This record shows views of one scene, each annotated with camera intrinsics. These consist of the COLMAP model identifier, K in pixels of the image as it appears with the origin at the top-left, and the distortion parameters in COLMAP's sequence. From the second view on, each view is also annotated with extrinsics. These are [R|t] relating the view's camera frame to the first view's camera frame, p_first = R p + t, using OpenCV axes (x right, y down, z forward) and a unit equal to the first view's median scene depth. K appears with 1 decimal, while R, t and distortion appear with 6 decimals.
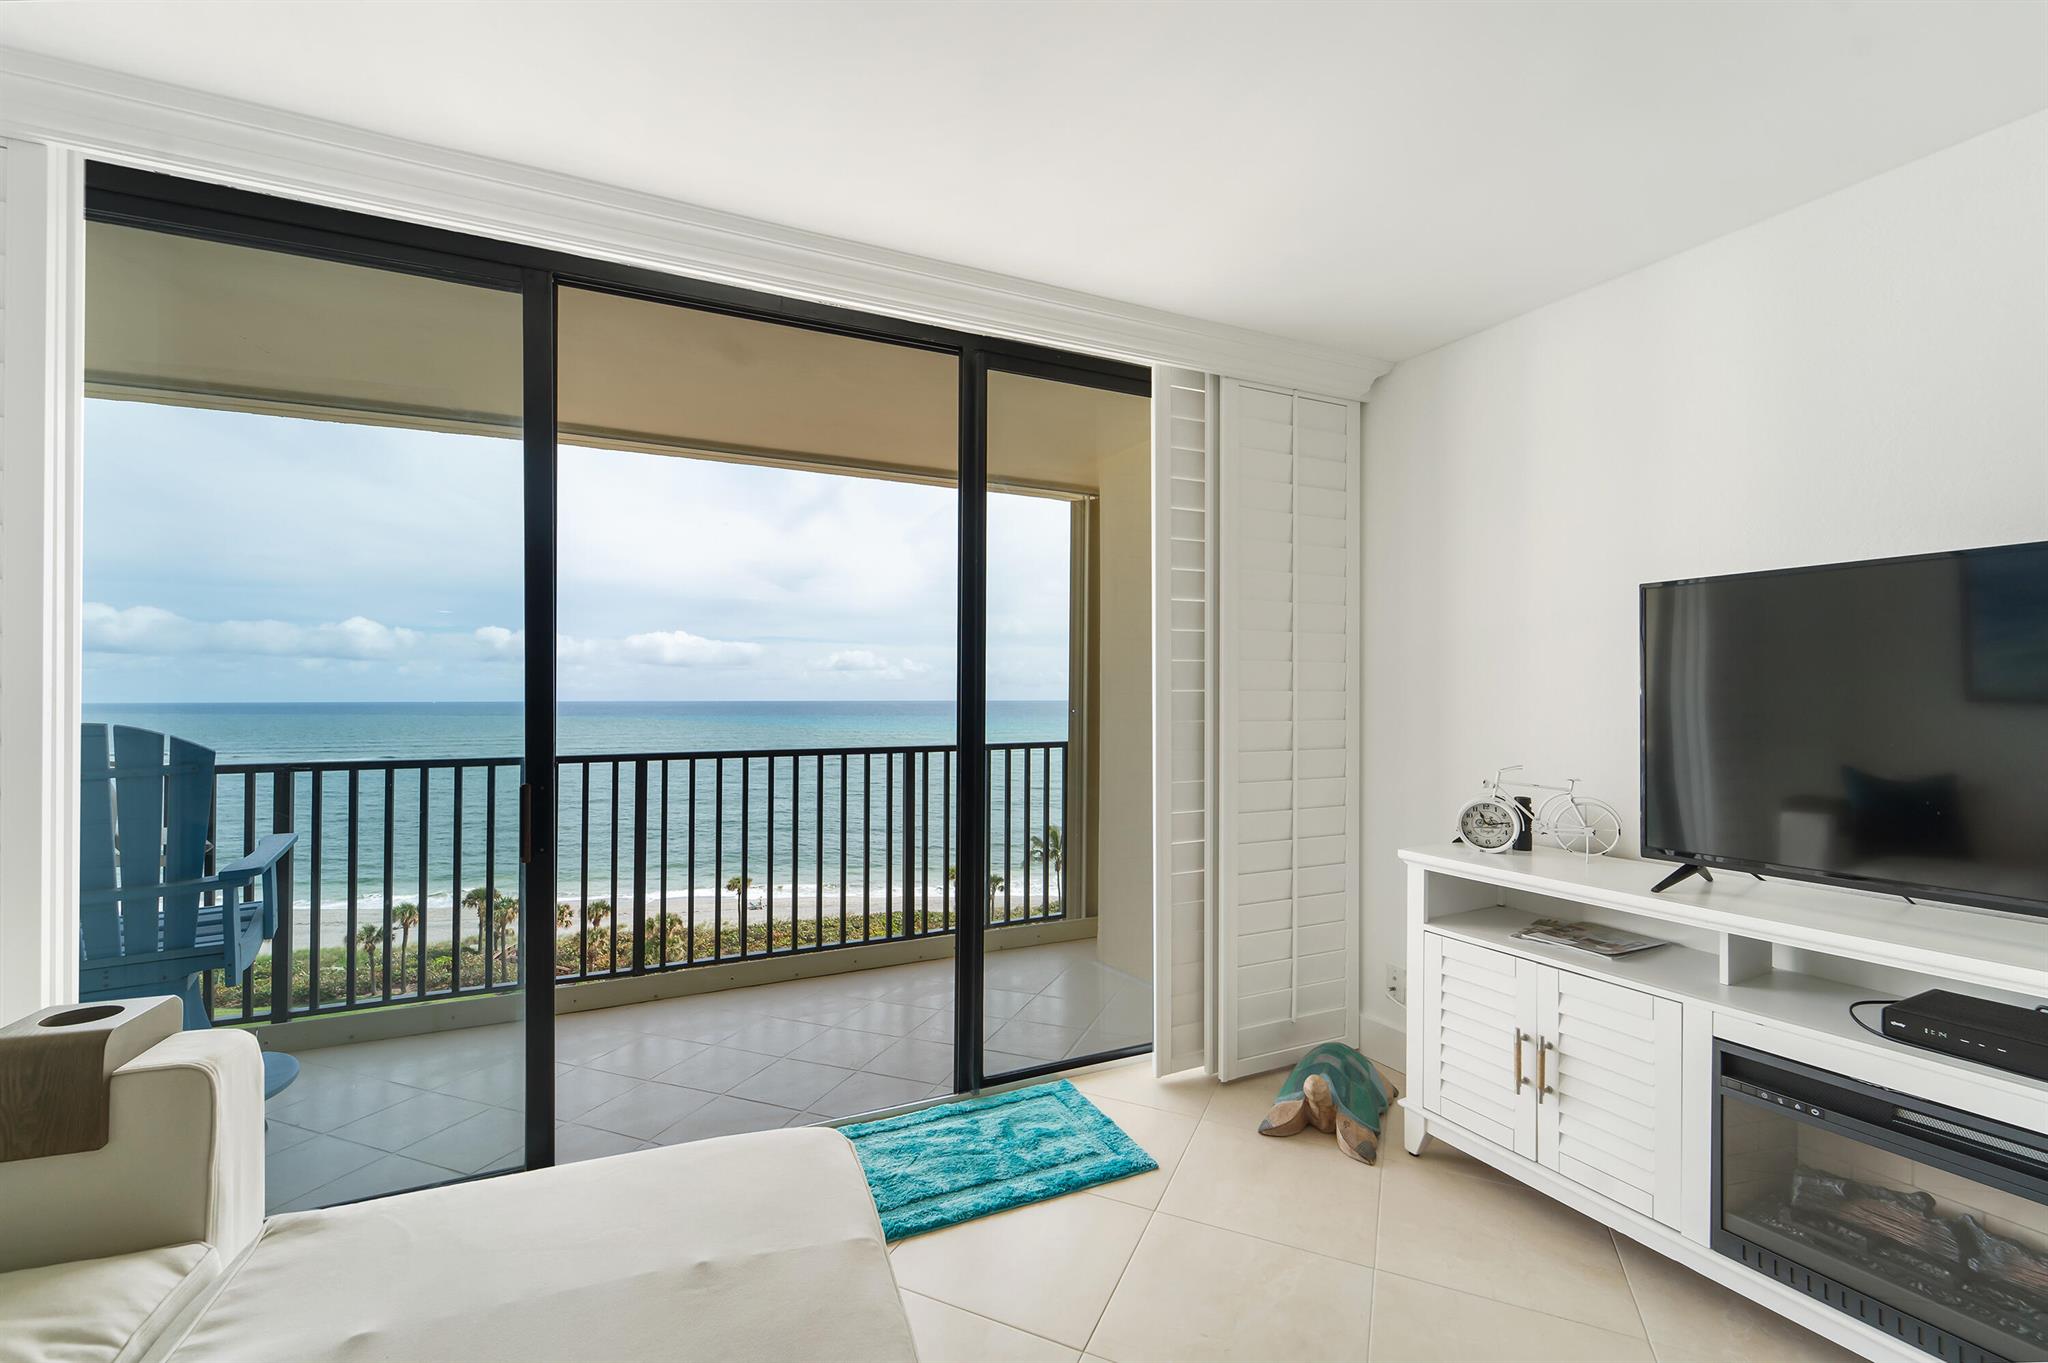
lens RADIAL K [[850.1, 0, 1018.5], [0, 850.1, 696.4], [0, 0, 1]] dist [0.007715, 0.000121]
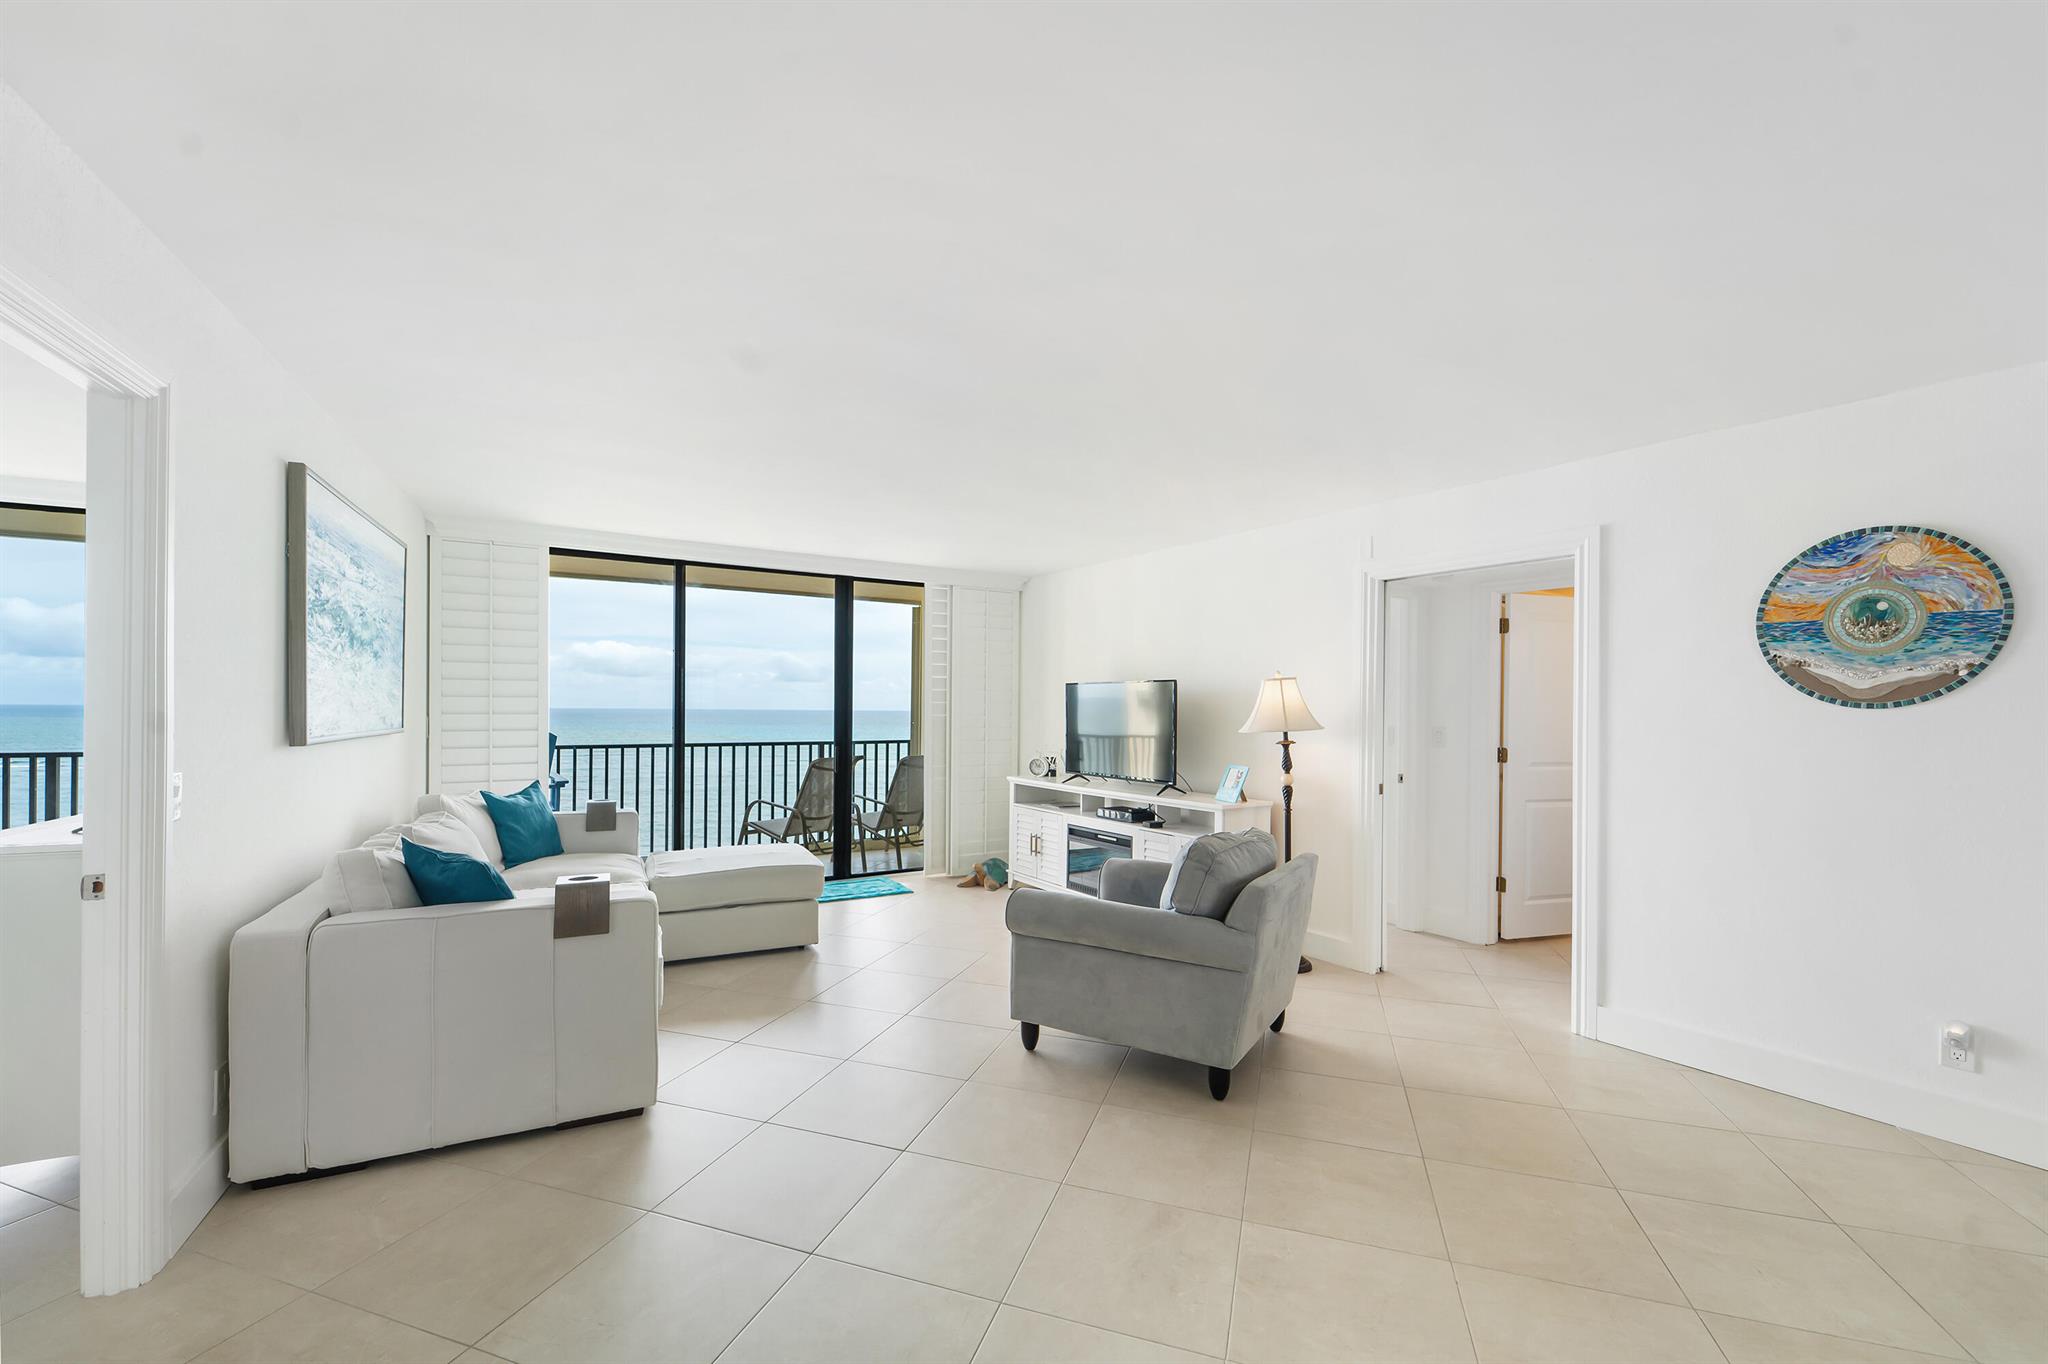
lens RADIAL K [[835.1, 0, 1014.7], [0, 835.1, 724.0], [0, 0, 1]] dist [-0.012944, -0.001097]
pose [[0.994954, 0.005042, 0.100201, 0.205058], [-0.007339, 0.999718, 0.022568, -0.043705], [-0.100059, -0.023190, 0.994711, -1.583748]]
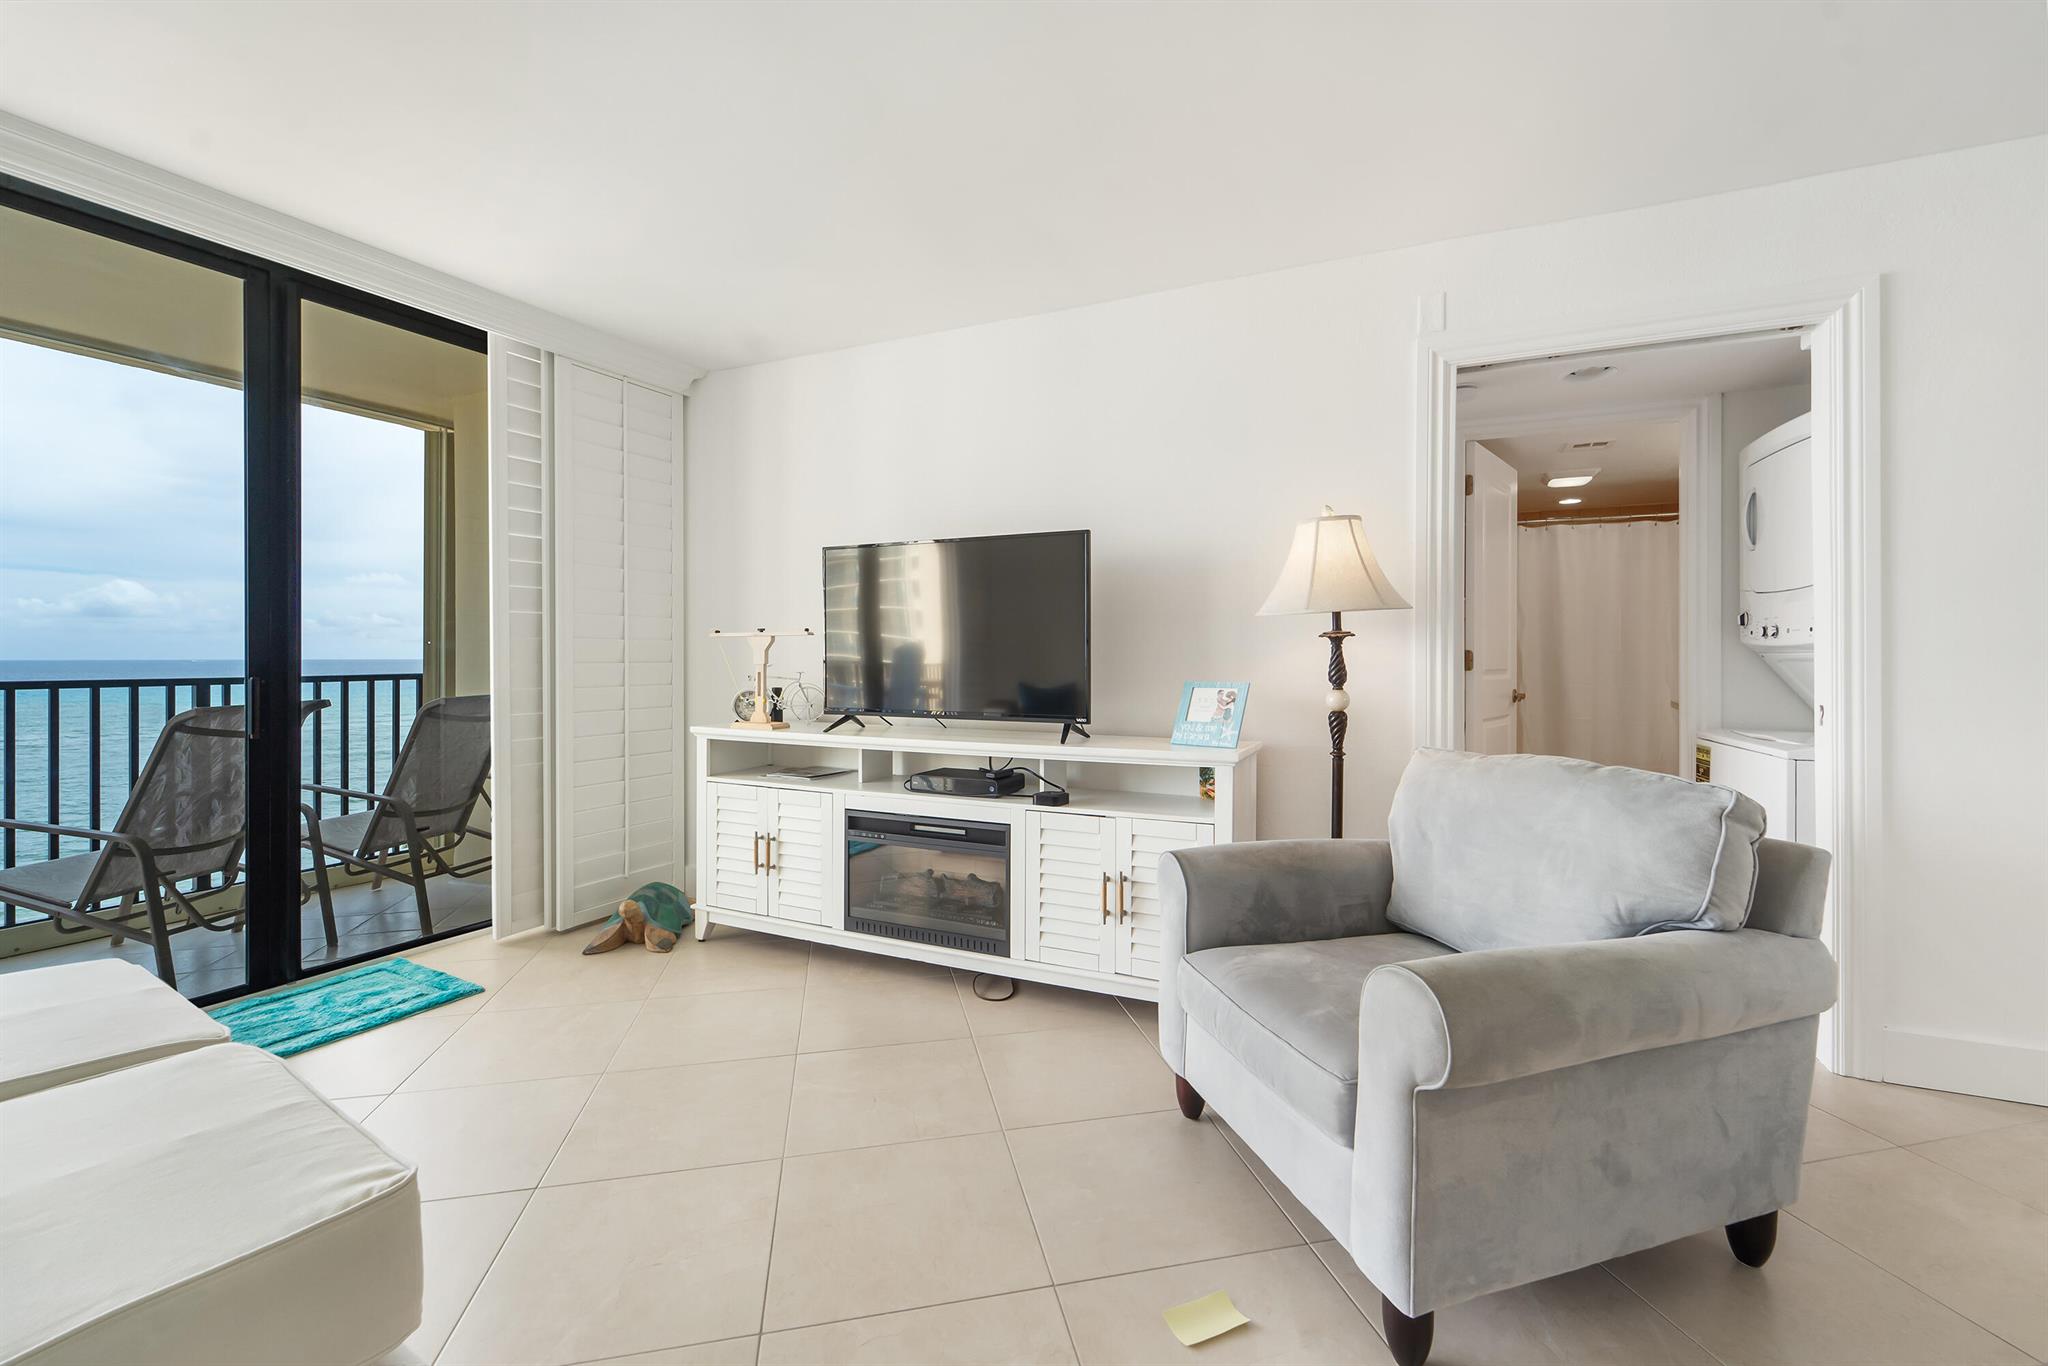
lens RADIAL K [[834.0, 0, 1025.1], [0, 834.0, 666.2], [0, 0, 1]] dist [-0.000497, -0.000736]
pose [[0.793957, -0.005622, 0.607947, 0.051388], [-0.003407, 0.999900, 0.013696, 0.059836], [-0.607964, -0.012945, 0.793859, -0.412769]]
